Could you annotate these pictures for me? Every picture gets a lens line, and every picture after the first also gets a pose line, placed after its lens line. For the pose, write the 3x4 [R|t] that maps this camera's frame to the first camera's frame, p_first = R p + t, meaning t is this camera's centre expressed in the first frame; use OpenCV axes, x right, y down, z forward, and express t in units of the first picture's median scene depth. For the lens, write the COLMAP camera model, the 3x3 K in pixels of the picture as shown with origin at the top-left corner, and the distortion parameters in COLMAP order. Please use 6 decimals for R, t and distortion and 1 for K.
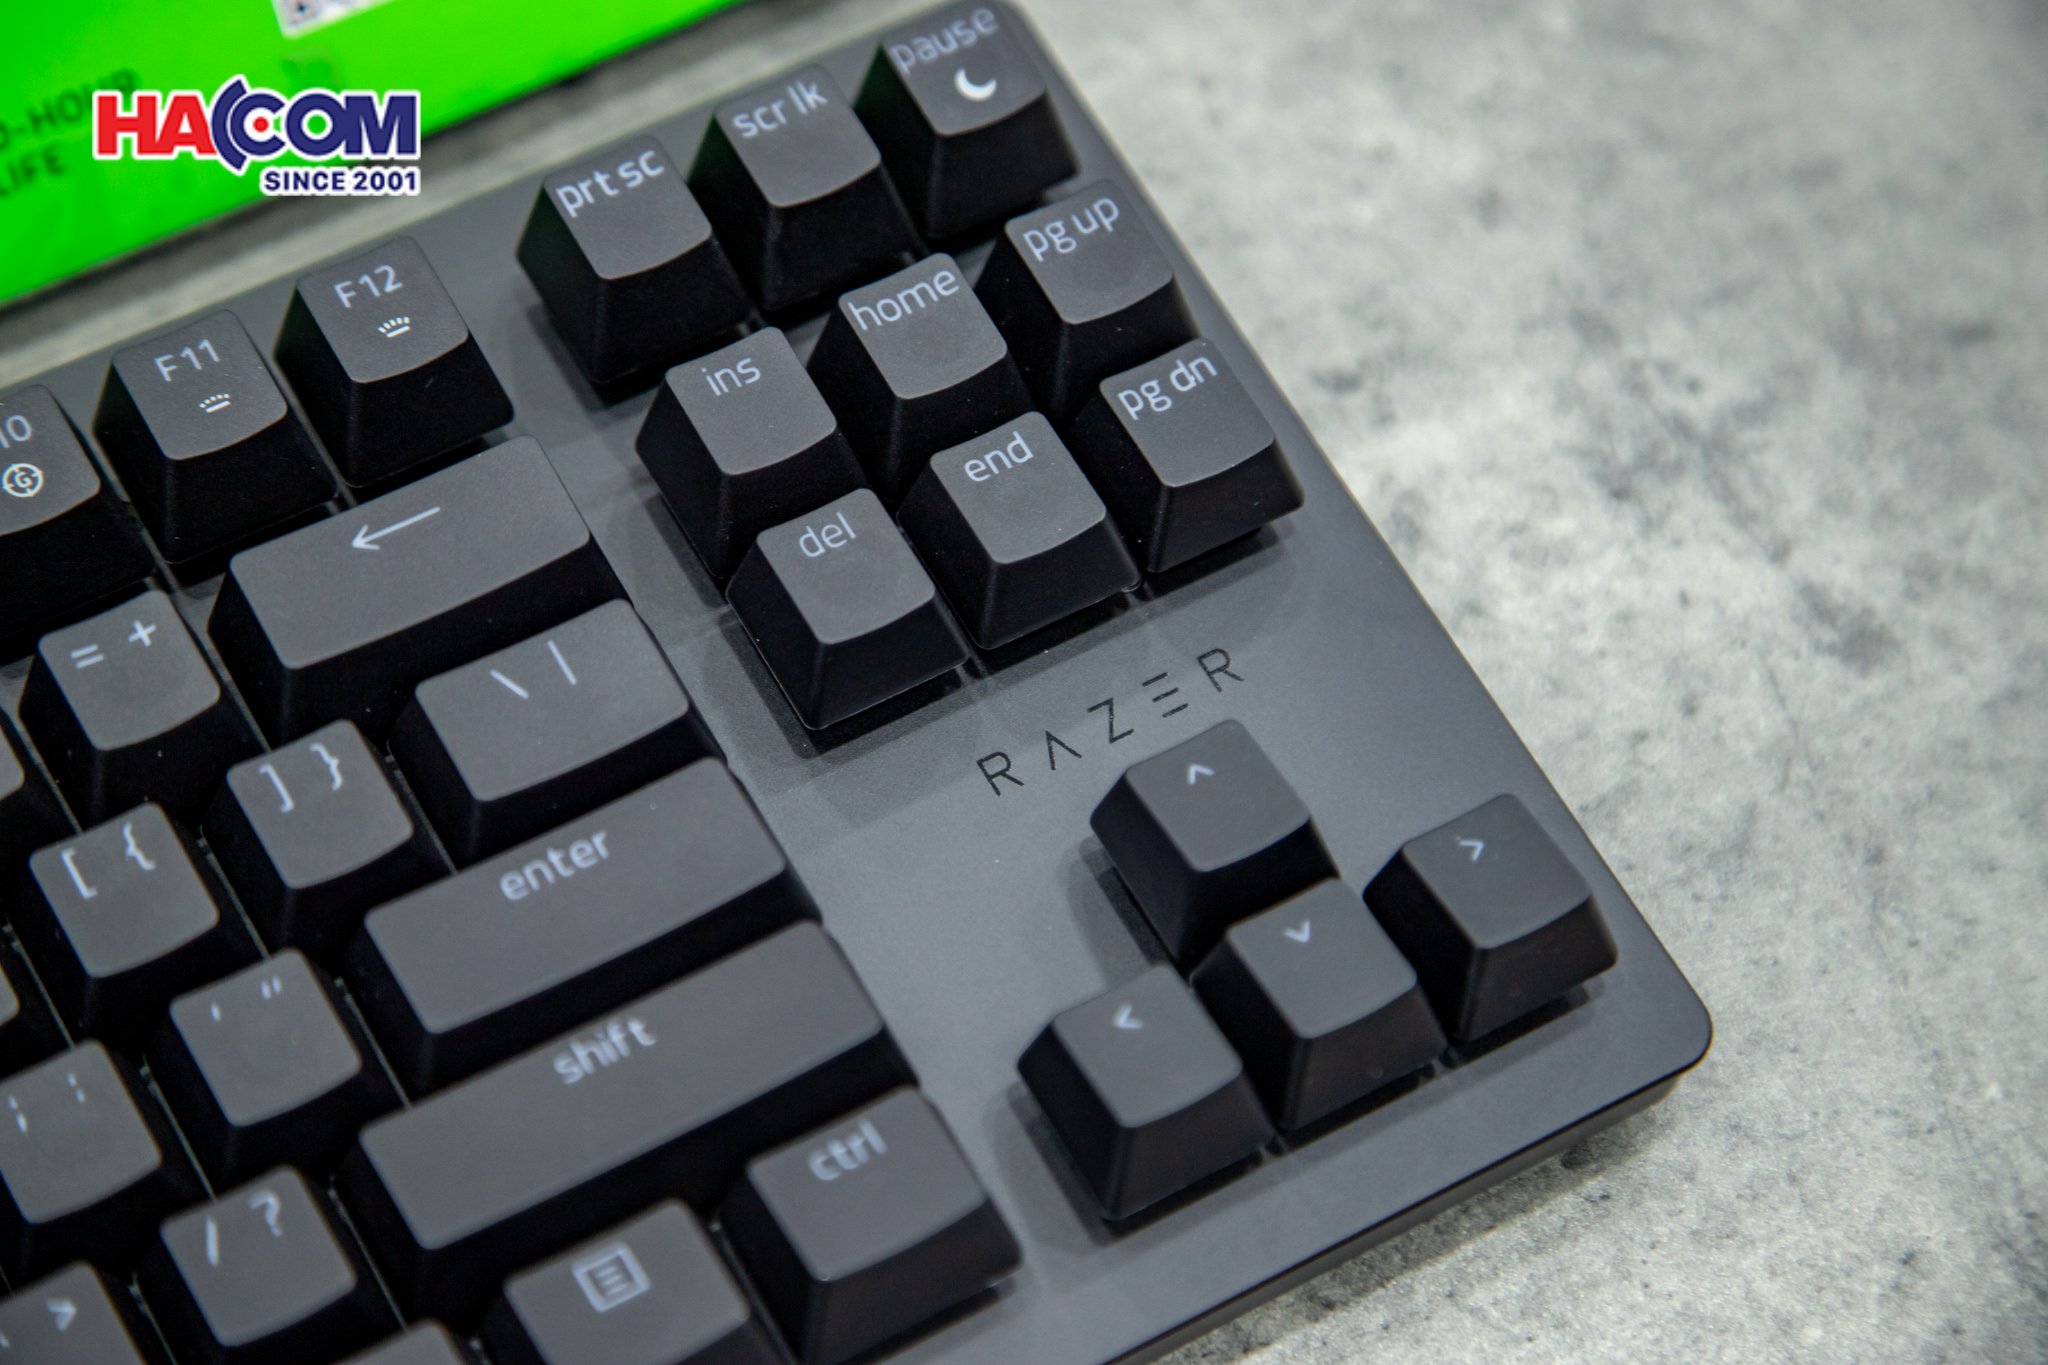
lens RADIAL K [[5169.9, 0, 1024.0], [0, 5169.9, 682.5], [0, 0, 1]] dist [0.403349, -0.247469]
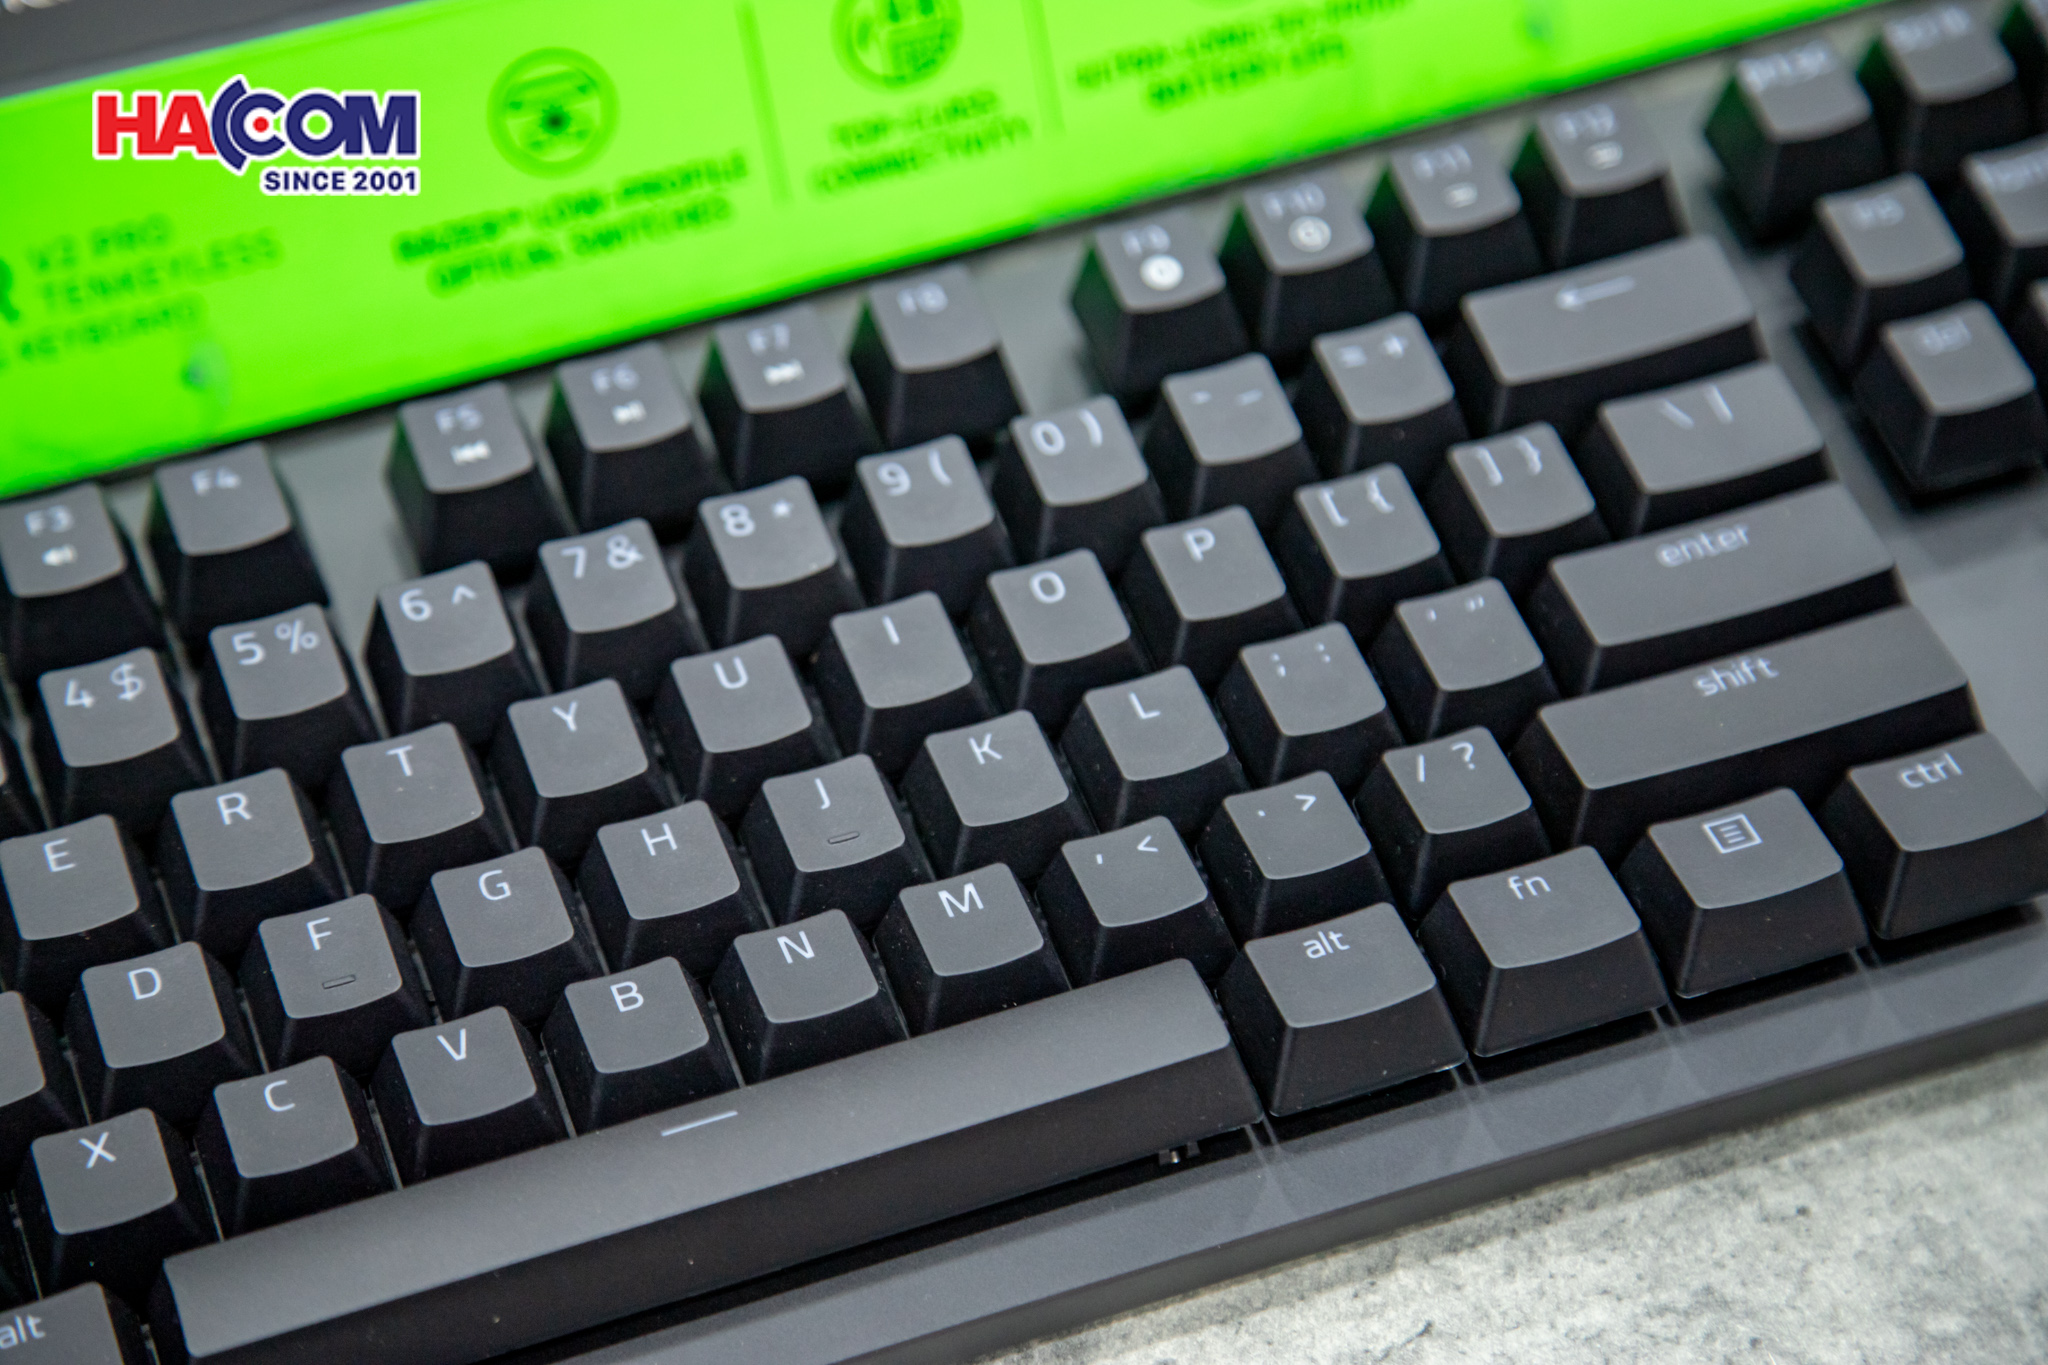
lens RADIAL K [[5169.9, 0, 1024.0], [0, 5169.9, 682.5], [0, 0, 1]] dist [0.403349, -0.247469]
pose [[0.983559, 0.103235, -0.148170, -0.060639], [-0.124201, 0.982326, -0.140033, 0.257013], [0.131094, 0.156134, 0.978998, -0.236308]]
